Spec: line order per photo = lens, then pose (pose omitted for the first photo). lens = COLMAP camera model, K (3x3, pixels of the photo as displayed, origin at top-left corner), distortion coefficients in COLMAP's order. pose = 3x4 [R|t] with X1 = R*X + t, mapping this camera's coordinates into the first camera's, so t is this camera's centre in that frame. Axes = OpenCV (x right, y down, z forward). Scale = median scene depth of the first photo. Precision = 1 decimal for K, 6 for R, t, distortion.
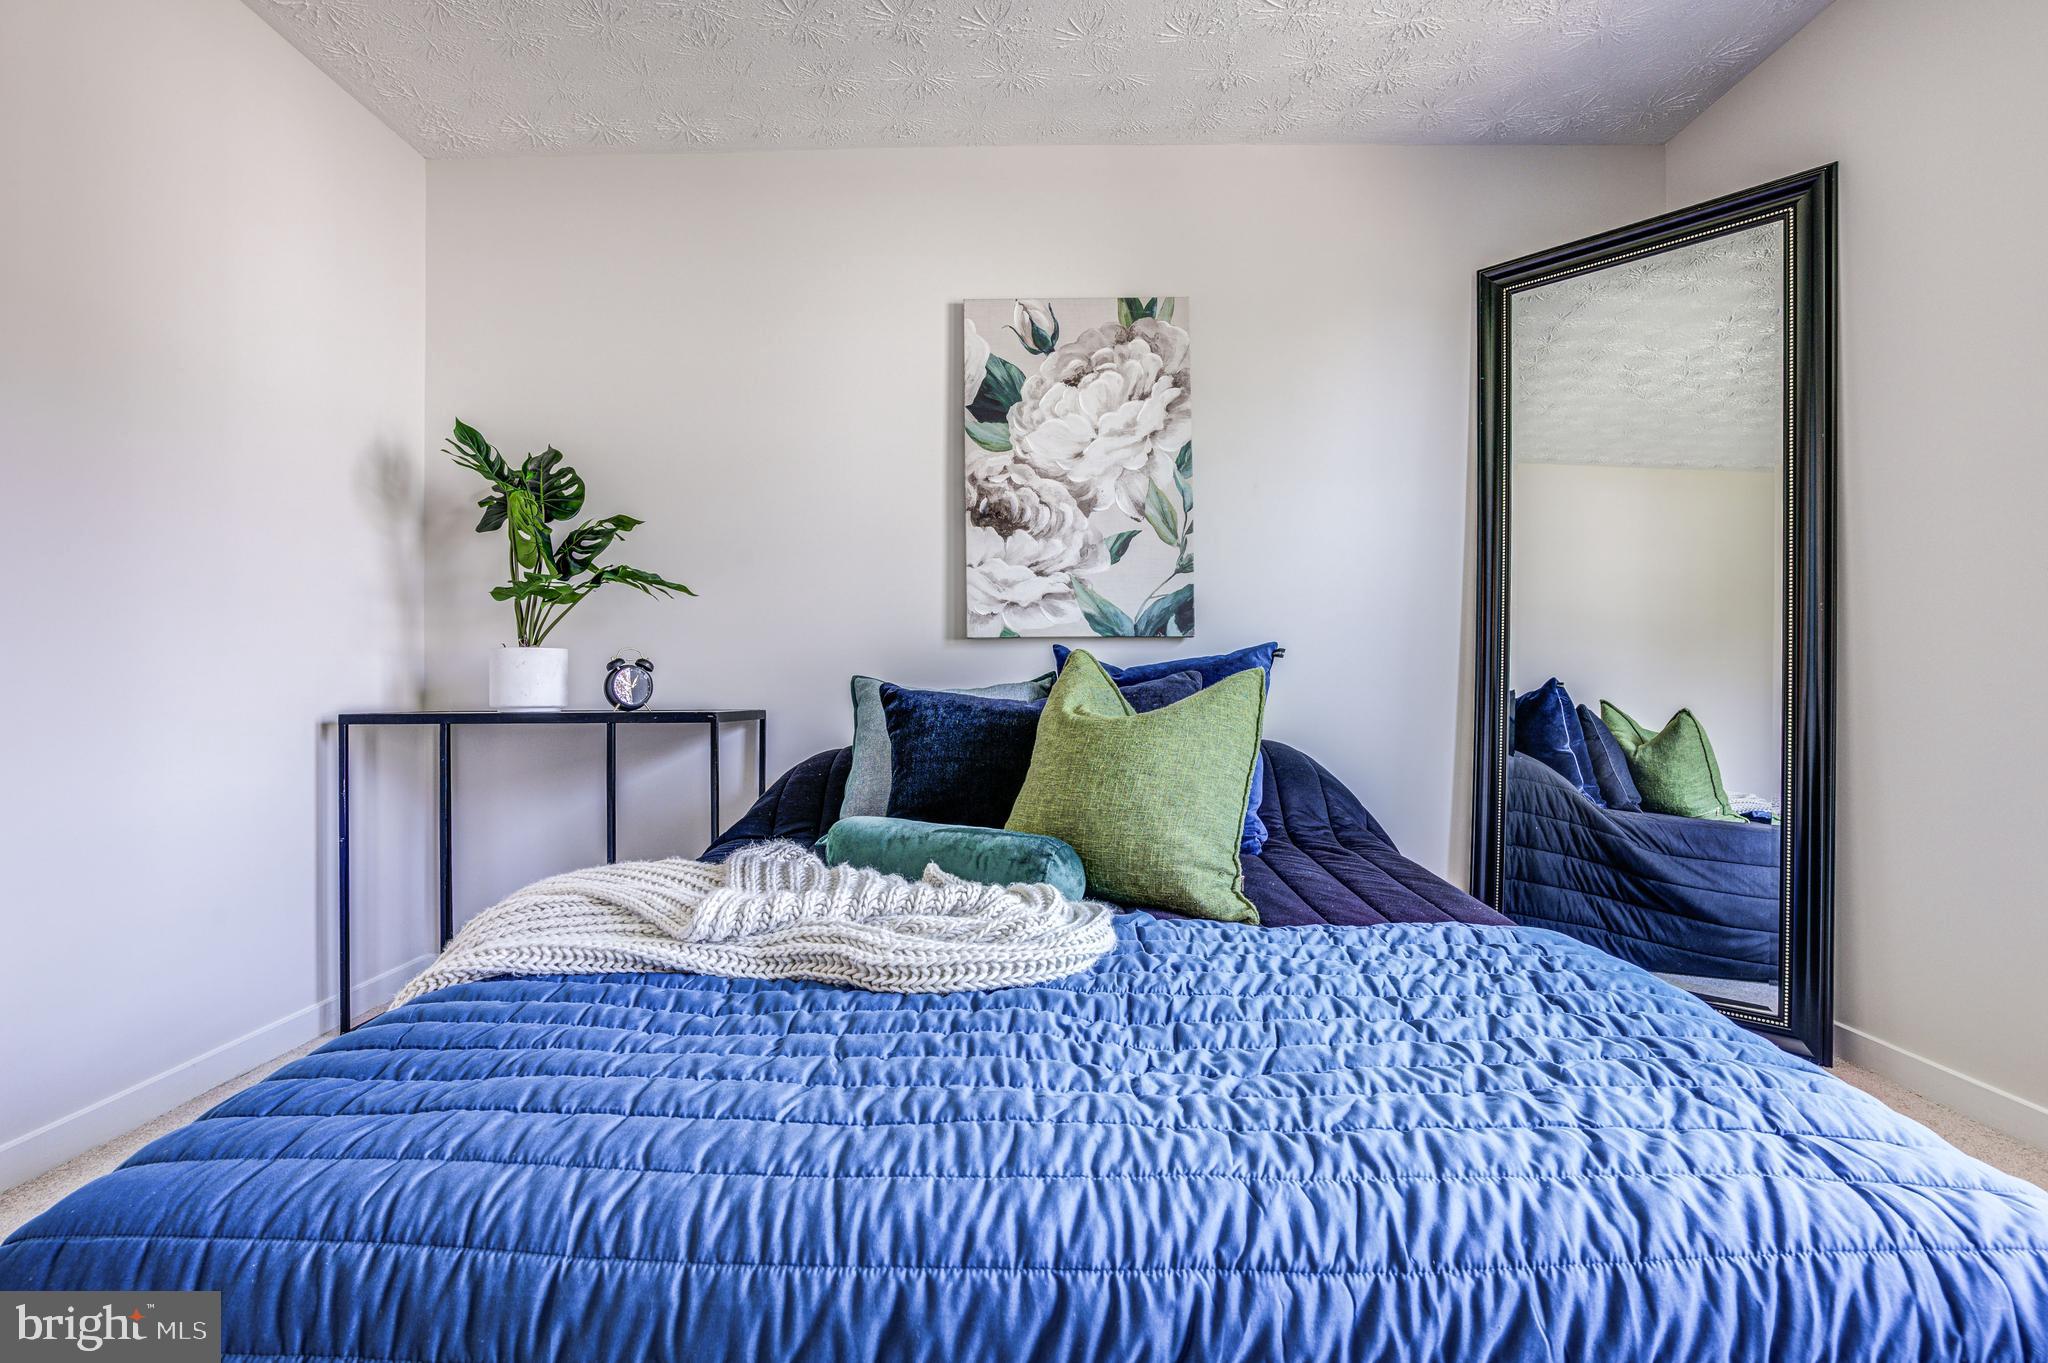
lens RADIAL K [[1032.6, 0, 1024.0], [0, 1032.6, 681.5], [0, 0, 1]] dist [-0.072530, 0.048062]
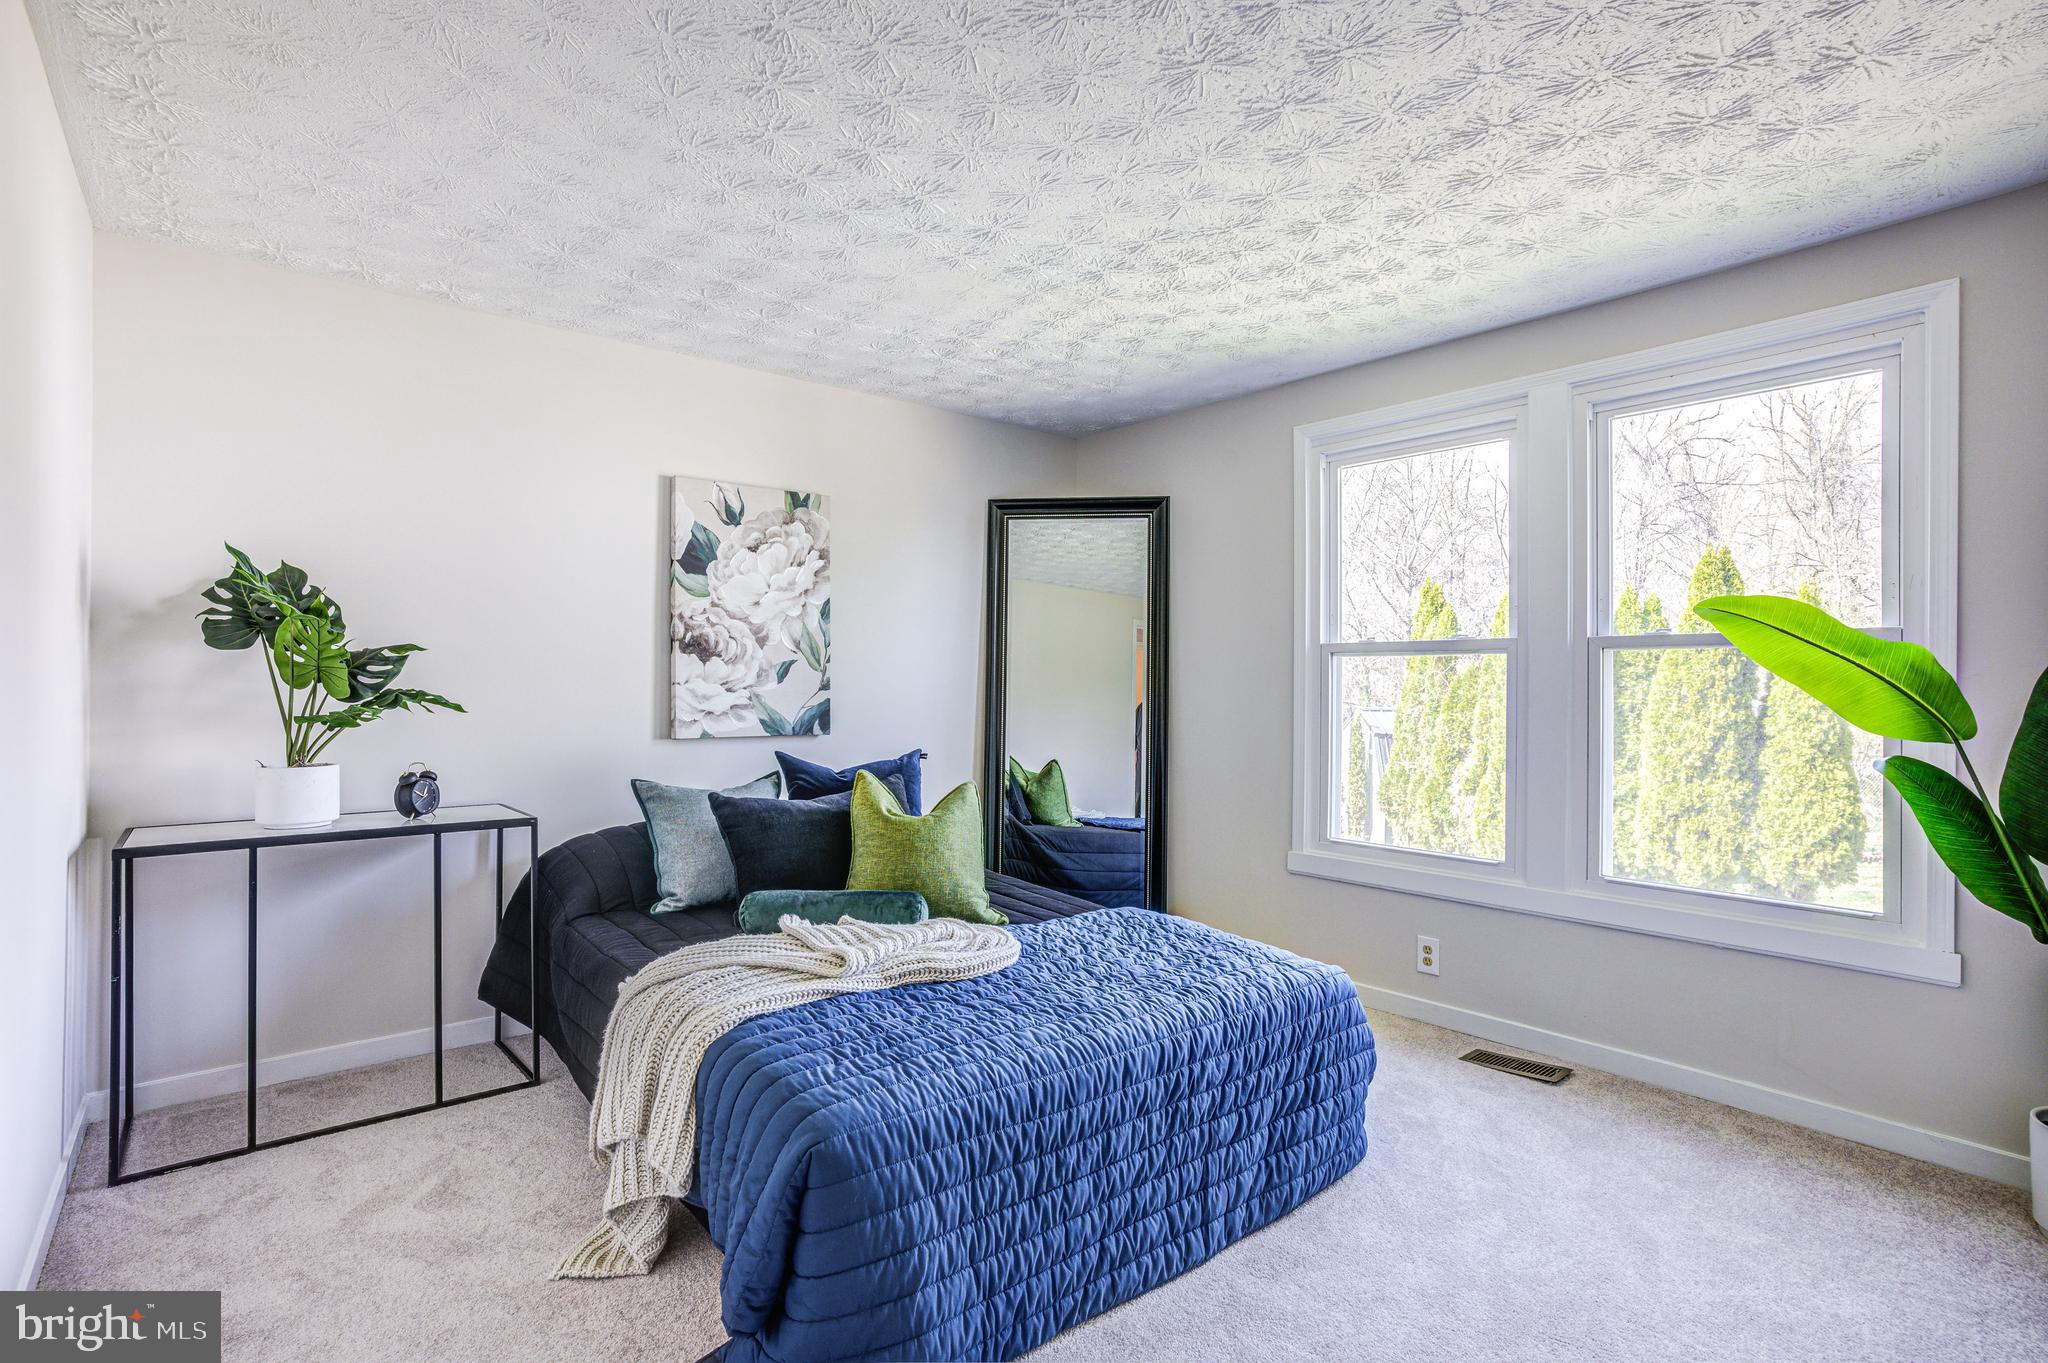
lens RADIAL K [[1032.6, 0, 1024.0], [0, 1032.6, 681.5], [0, 0, 1]] dist [-0.072530, 0.048062]
pose [[0.750248, 0.007454, 0.661115, -0.583220], [-0.015603, 0.999858, 0.006433, -0.130708], [-0.660972, -0.015141, 0.750257, -0.261478]]
